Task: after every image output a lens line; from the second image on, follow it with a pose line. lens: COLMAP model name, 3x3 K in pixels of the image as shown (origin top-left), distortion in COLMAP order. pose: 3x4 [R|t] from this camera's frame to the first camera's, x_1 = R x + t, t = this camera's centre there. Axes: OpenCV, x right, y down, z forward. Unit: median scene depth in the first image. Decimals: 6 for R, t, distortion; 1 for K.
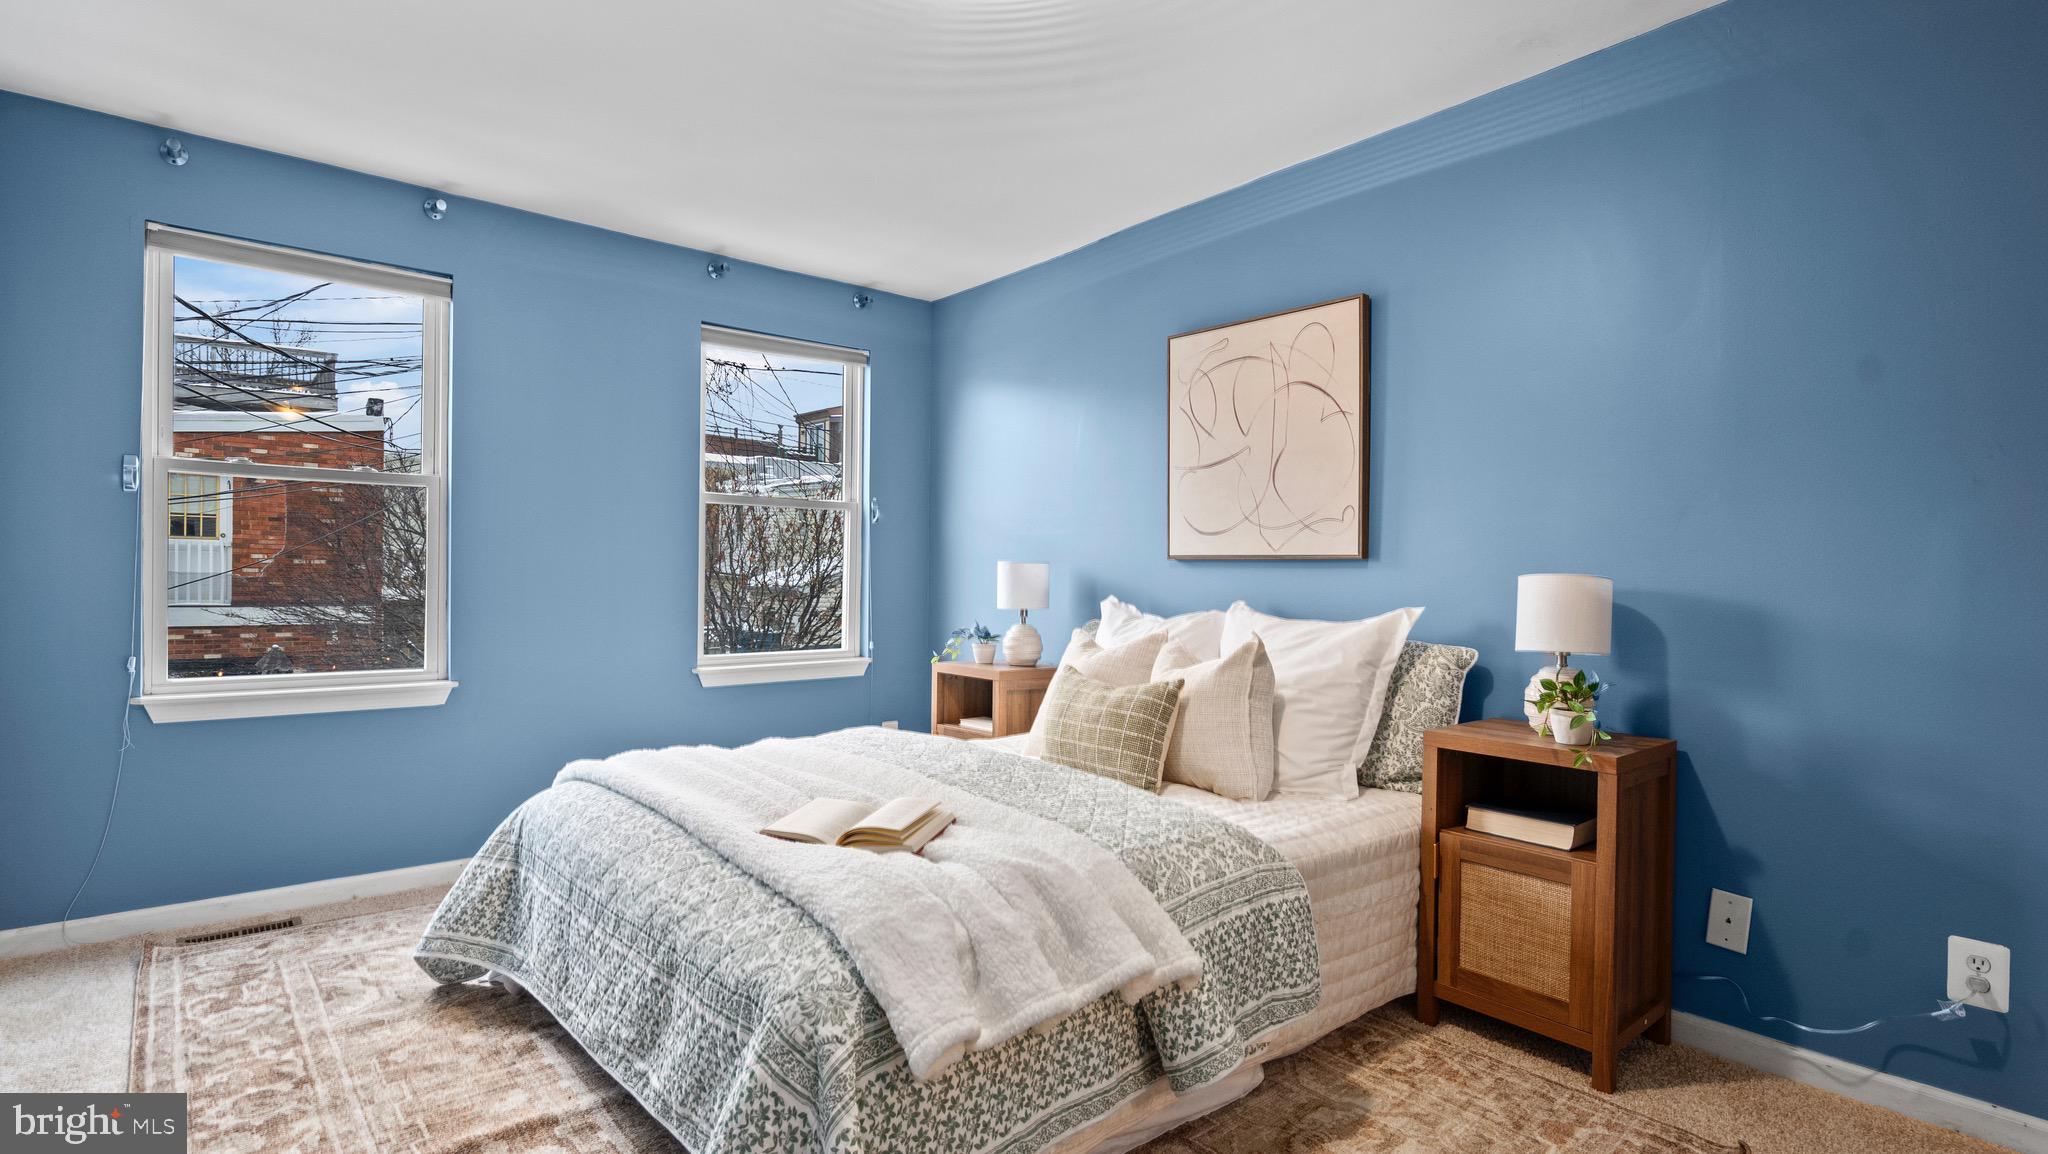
lens RADIAL K [[1007.7, 0, 1023.5], [0, 1007.7, 577.7], [0, 0, 1]] dist [-0.010019, 0.001329]
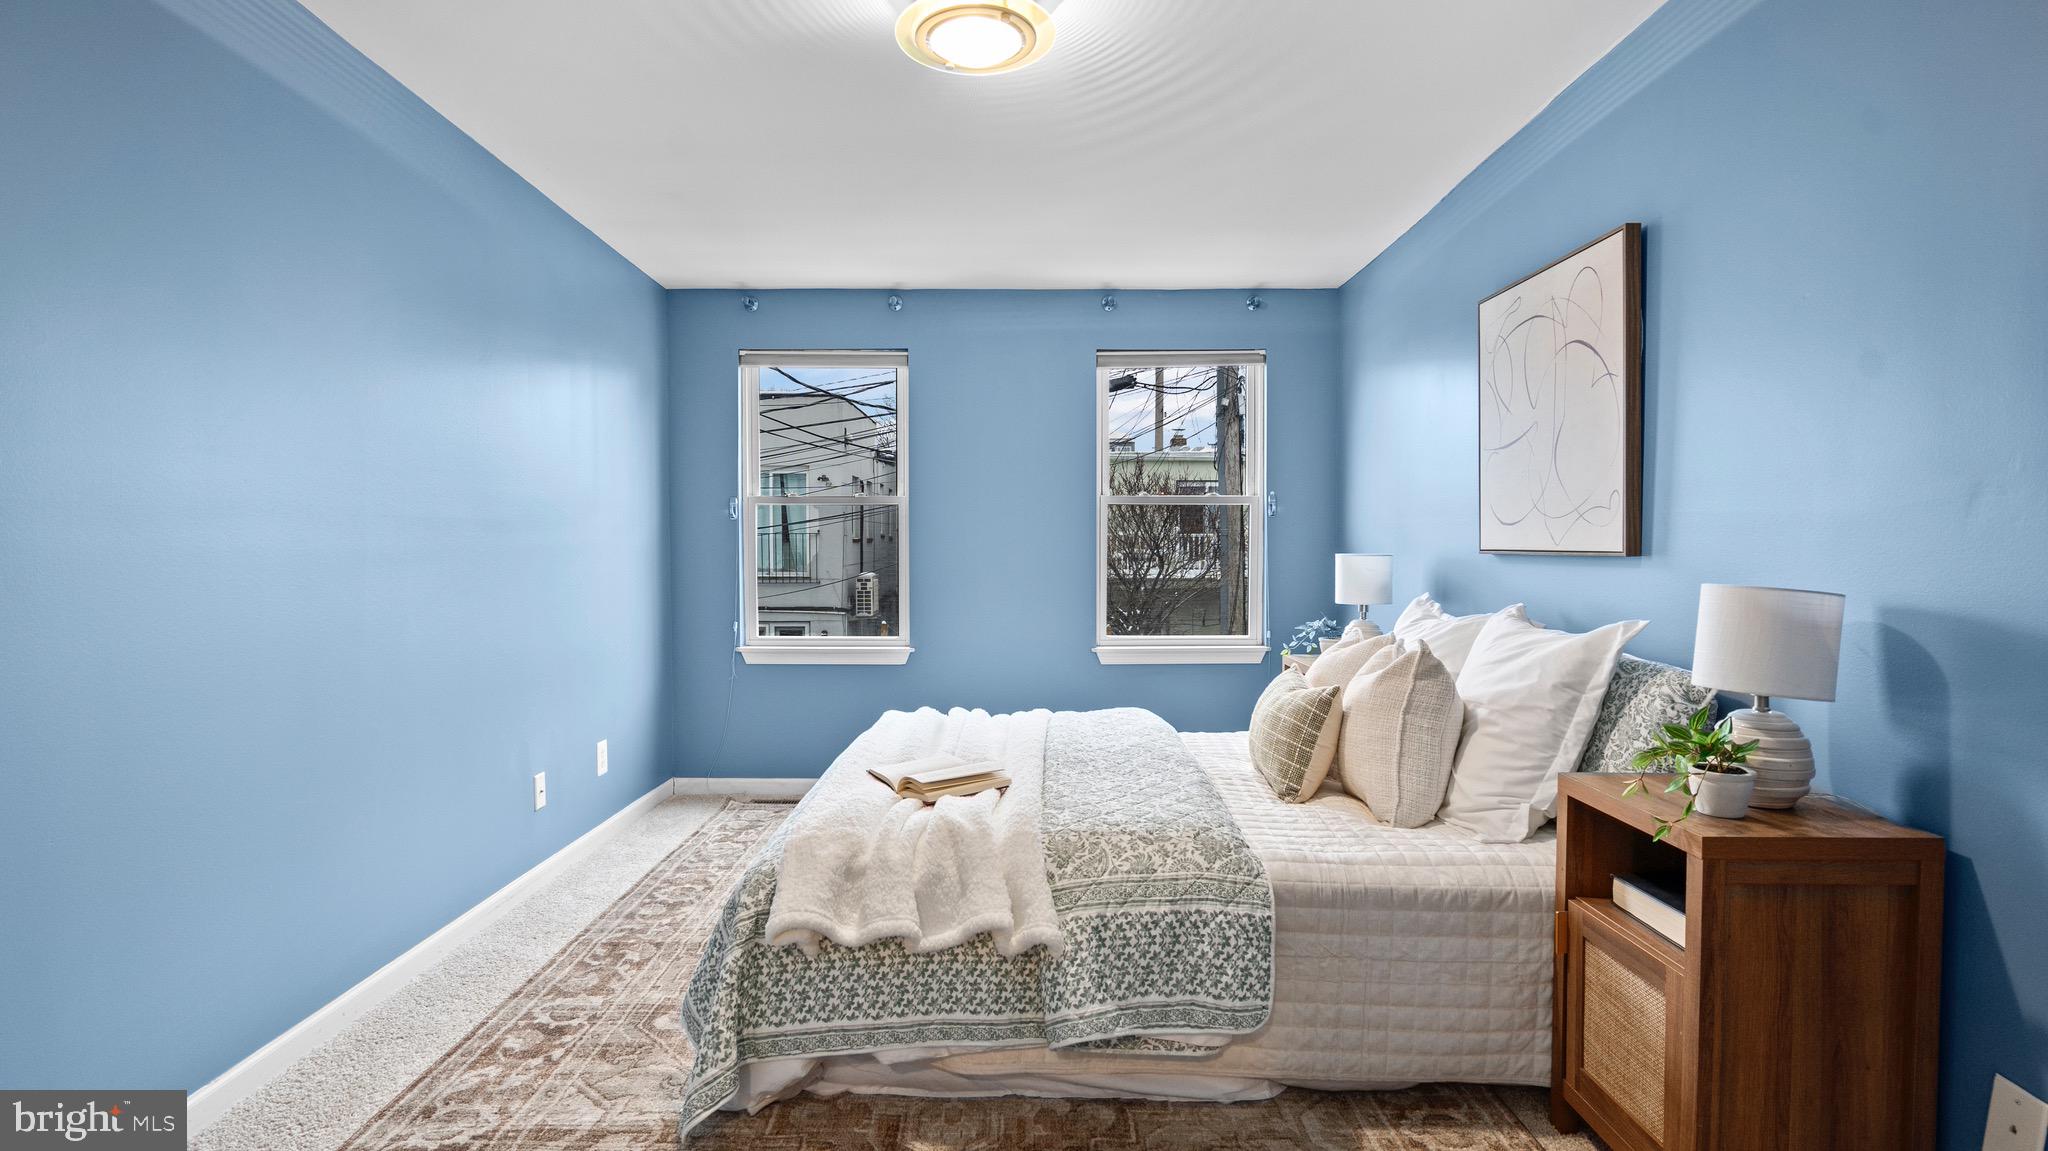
lens RADIAL K [[1014.3, 0, 1023.5], [0, 1014.3, 569.3], [0, 0, 1]] dist [-0.010844, 0.003562]
pose [[0.746290, 0.003502, -0.665612, 0.610499], [0.007183, 0.999886, 0.013314, -0.026560], [0.665583, -0.014717, 0.746179, 0.097499]]
